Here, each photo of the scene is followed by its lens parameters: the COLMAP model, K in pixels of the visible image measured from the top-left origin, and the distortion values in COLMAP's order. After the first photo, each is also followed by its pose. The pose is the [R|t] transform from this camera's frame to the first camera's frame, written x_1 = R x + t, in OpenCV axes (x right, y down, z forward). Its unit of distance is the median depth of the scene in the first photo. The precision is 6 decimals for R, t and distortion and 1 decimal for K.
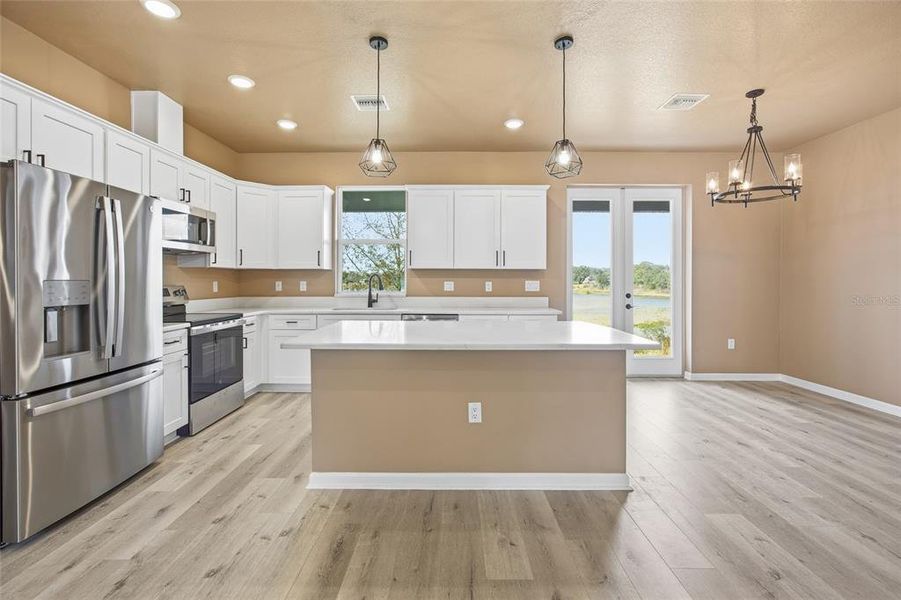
lens RADIAL K [[403.5, 0, 451.3], [0, 403.5, 277.7], [0, 0, 1]] dist [-0.005160, 0.000577]
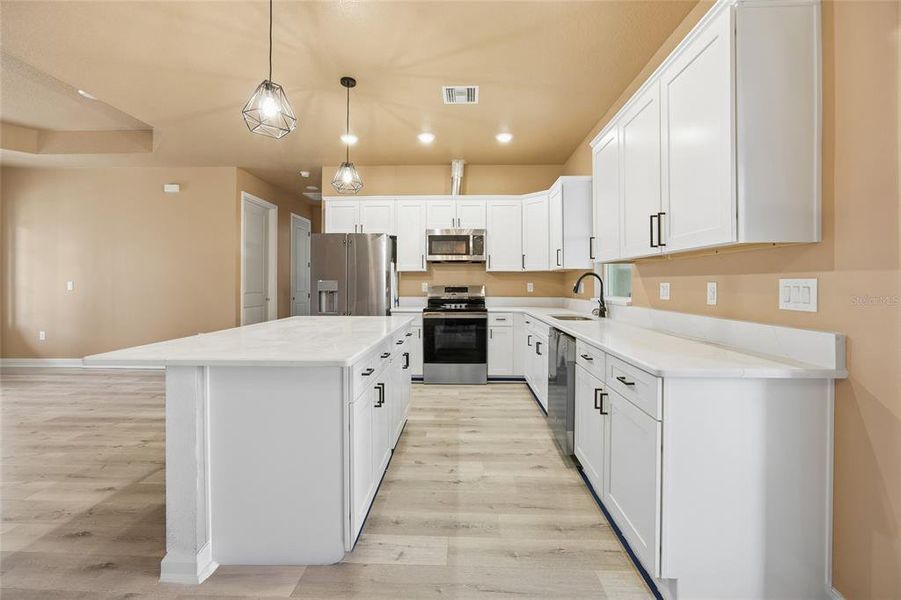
lens RADIAL K [[384.1, 0, 451.7], [0, 384.1, 282.9], [0, 0, 1]] dist [-0.019415, -0.000037]
pose [[-0.021694, -0.001716, -0.999763, 0.552422], [0.002840, 0.999994, -0.001778, 0.010754], [0.999761, -0.002878, -0.021689, 0.777669]]
